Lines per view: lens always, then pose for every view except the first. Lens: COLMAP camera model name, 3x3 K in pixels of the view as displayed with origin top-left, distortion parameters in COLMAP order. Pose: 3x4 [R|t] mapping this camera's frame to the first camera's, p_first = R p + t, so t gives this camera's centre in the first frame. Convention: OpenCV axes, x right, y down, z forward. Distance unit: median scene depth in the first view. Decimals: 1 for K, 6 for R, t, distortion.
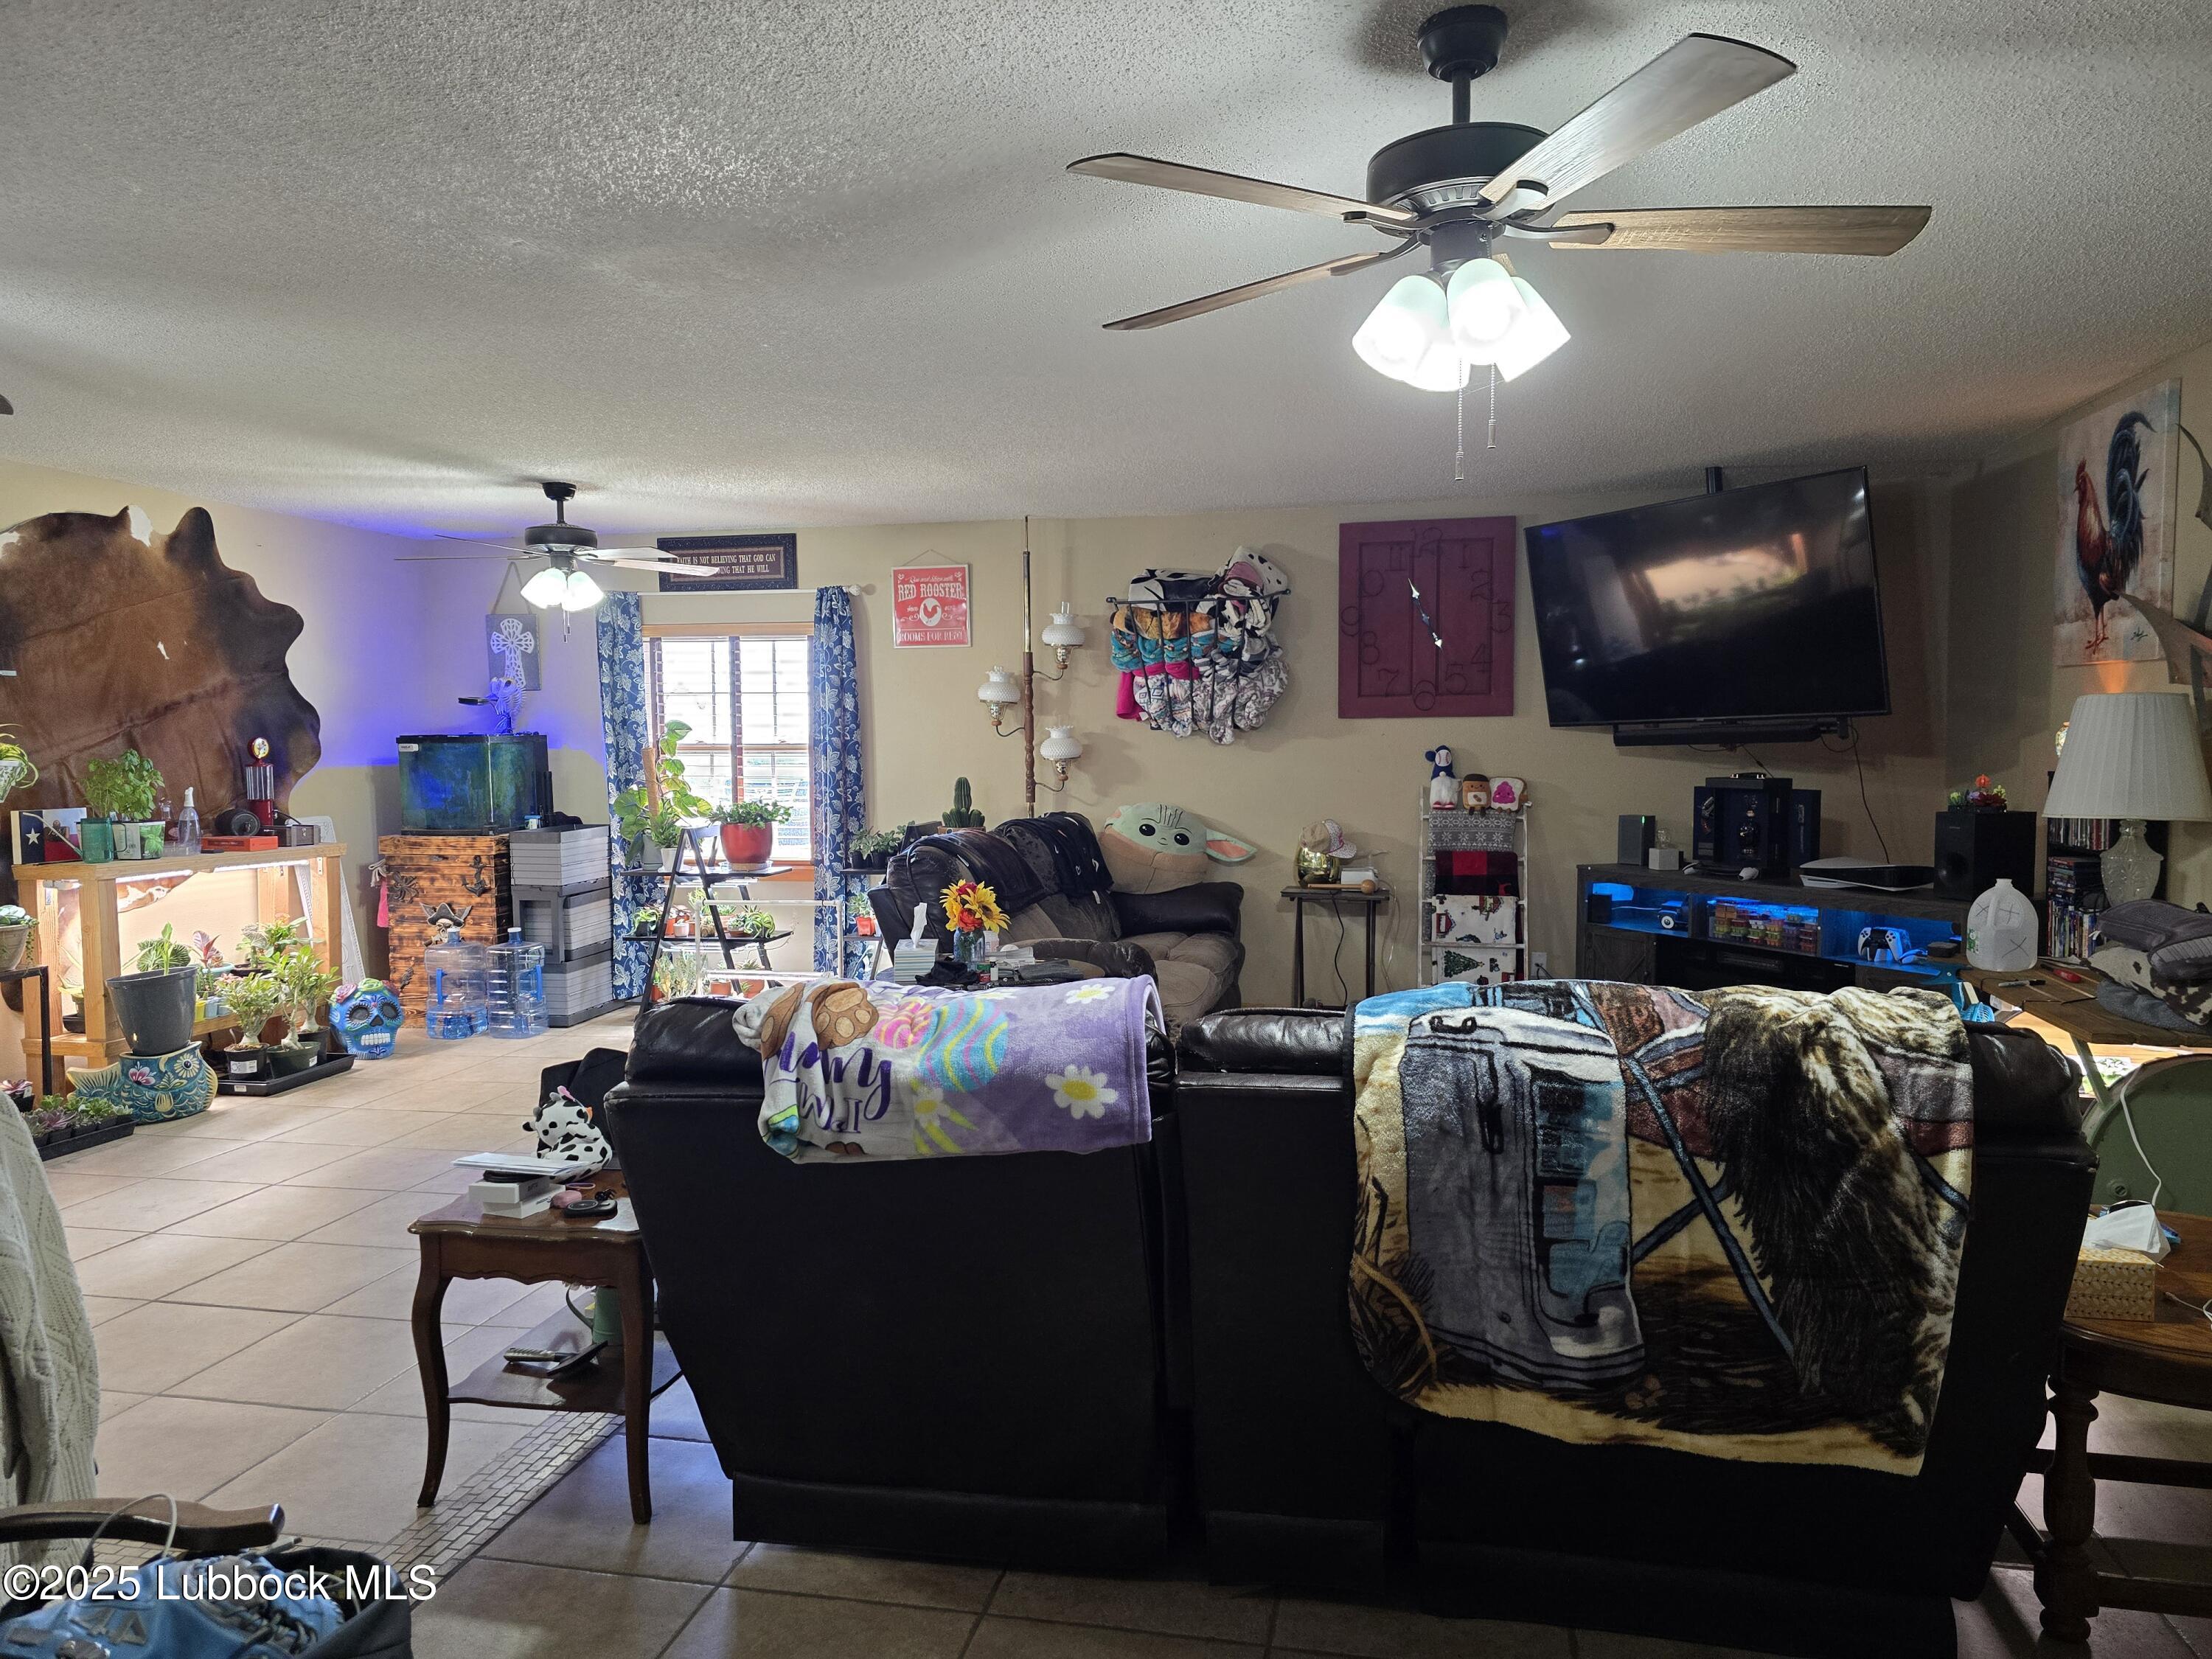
lens RADIAL K [[1524.9, 0, 1100.1], [0, 1524.9, 823.3], [0, 0, 1]] dist [0.050509, 0.001782]
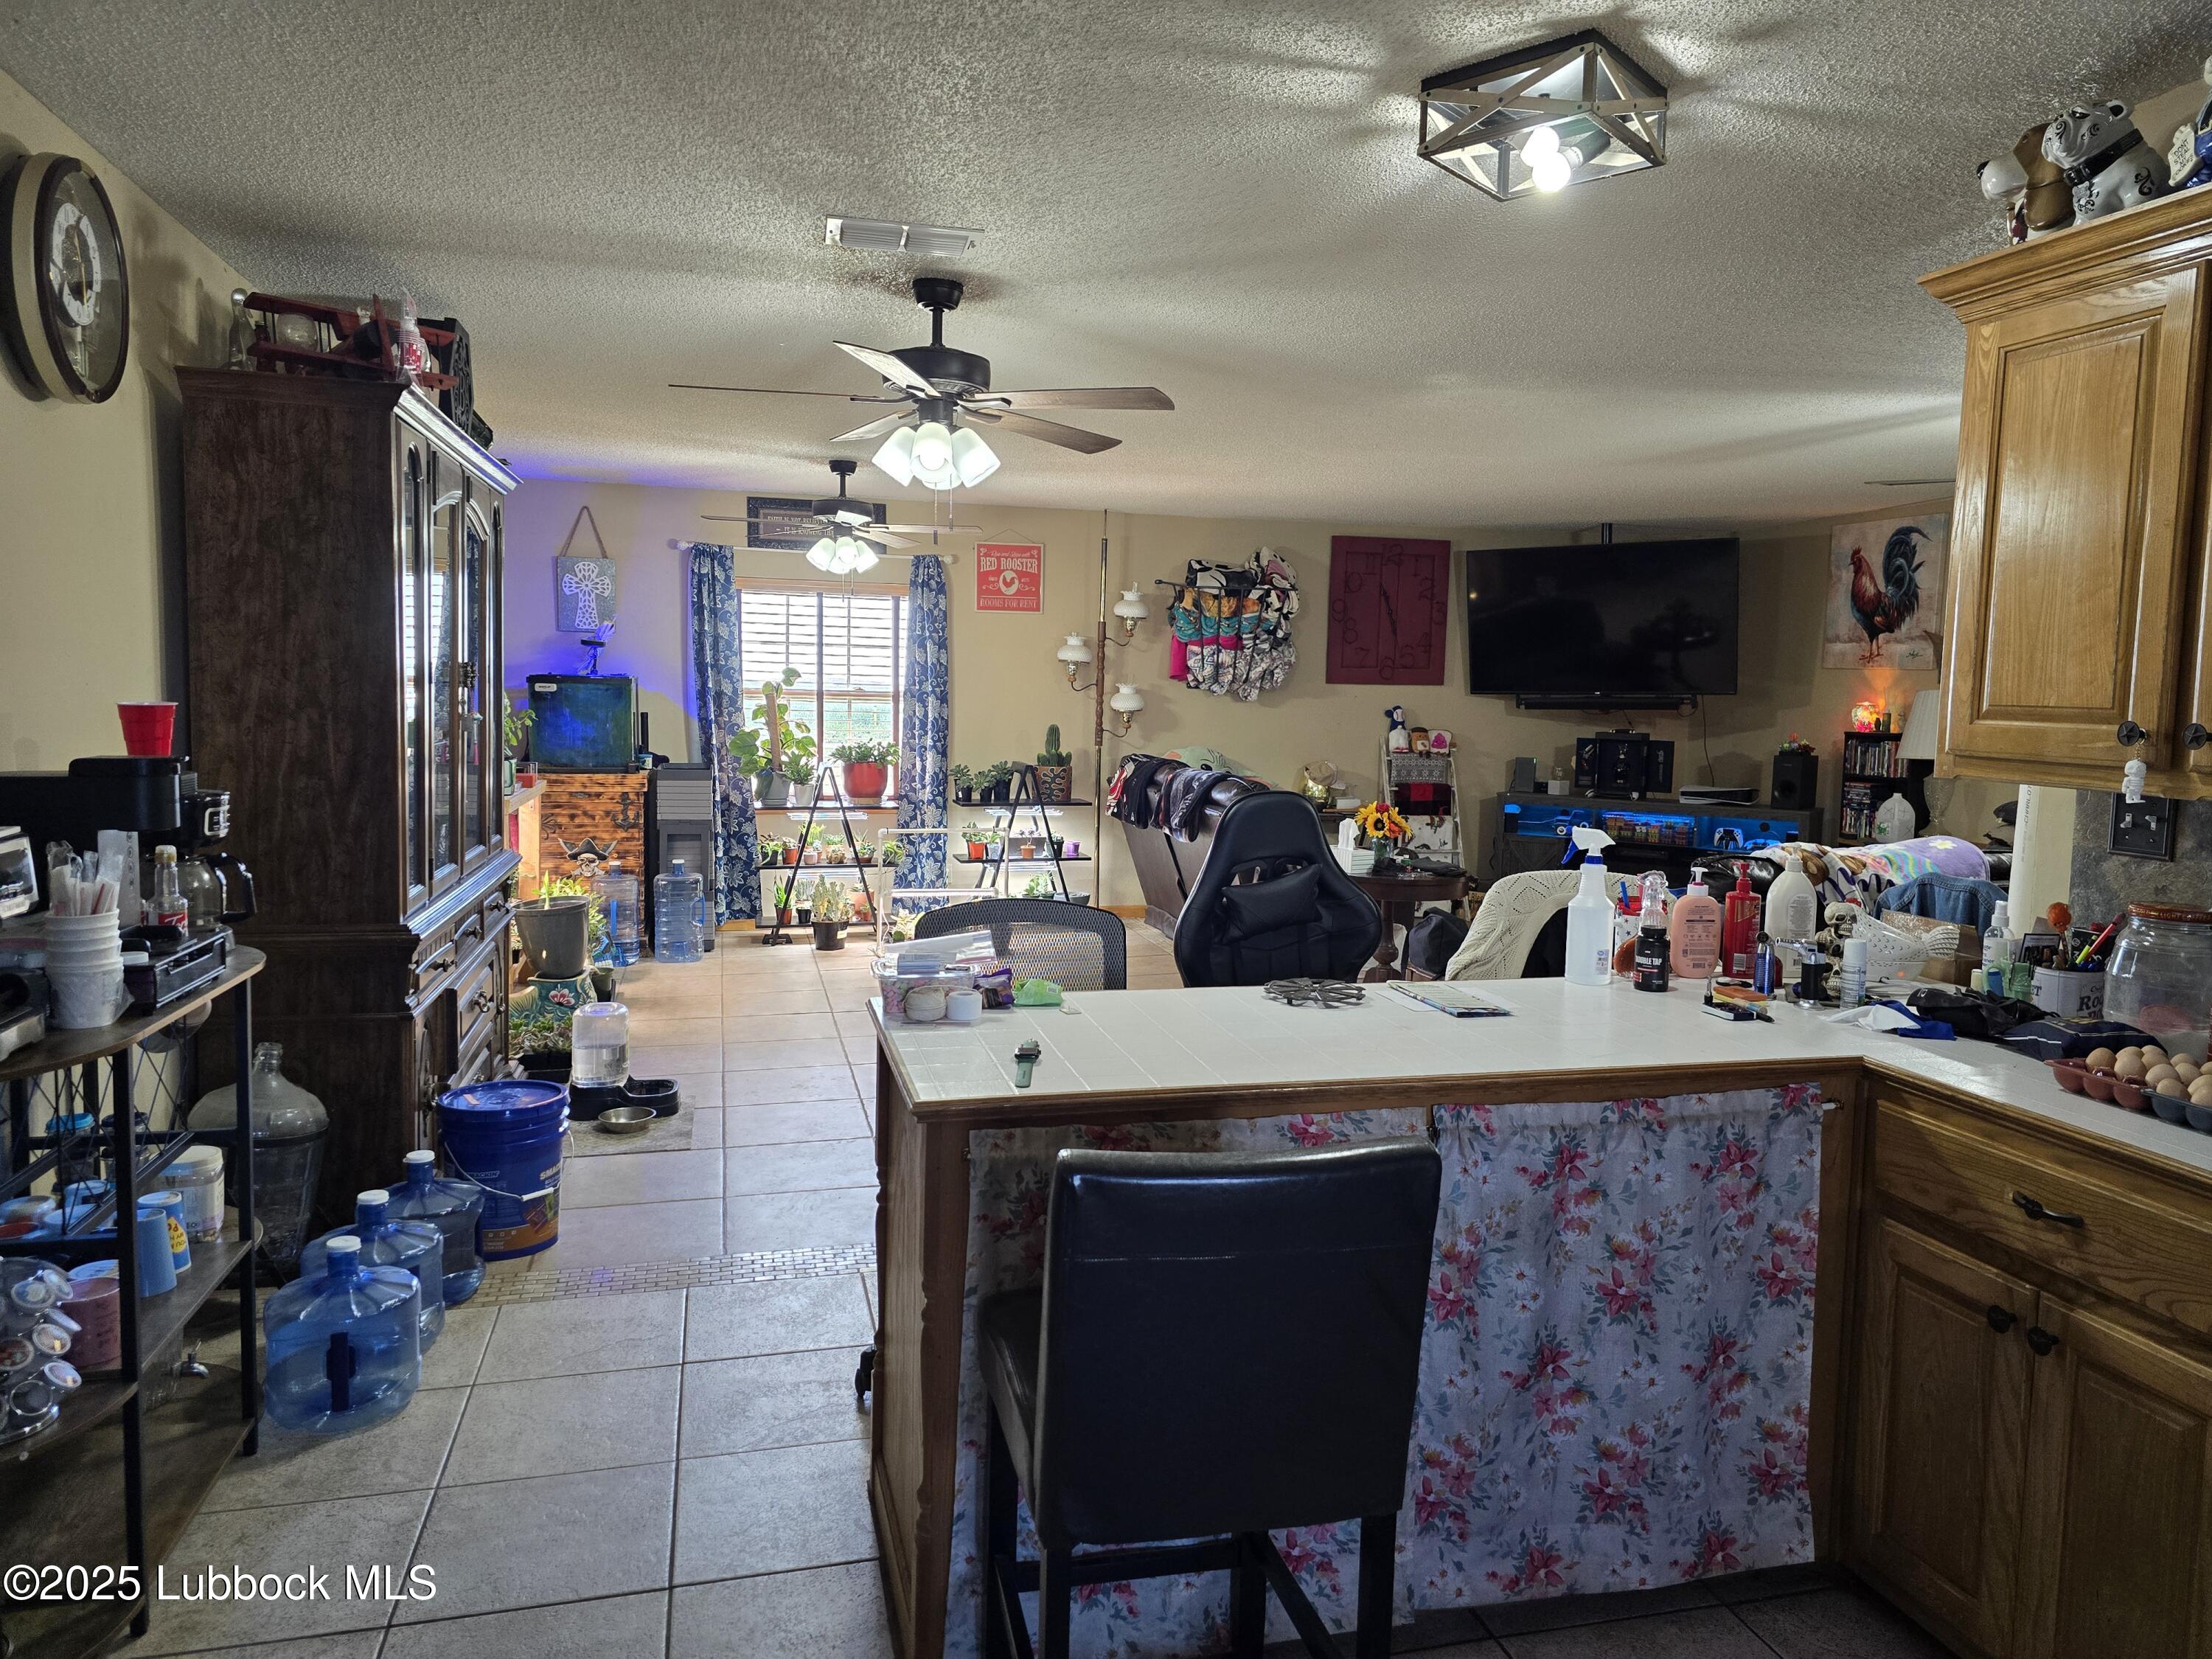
lens RADIAL K [[1524.9, 0, 1118.9], [0, 1524.9, 827.0], [0, 0, 1]] dist [0.050509, 0.001782]
pose [[0.885001, -0.017516, 0.465260, -0.628521], [-0.000052, 0.999288, 0.037719, 0.005400], [-0.465589, -0.033405, 0.884370, -0.088381]]
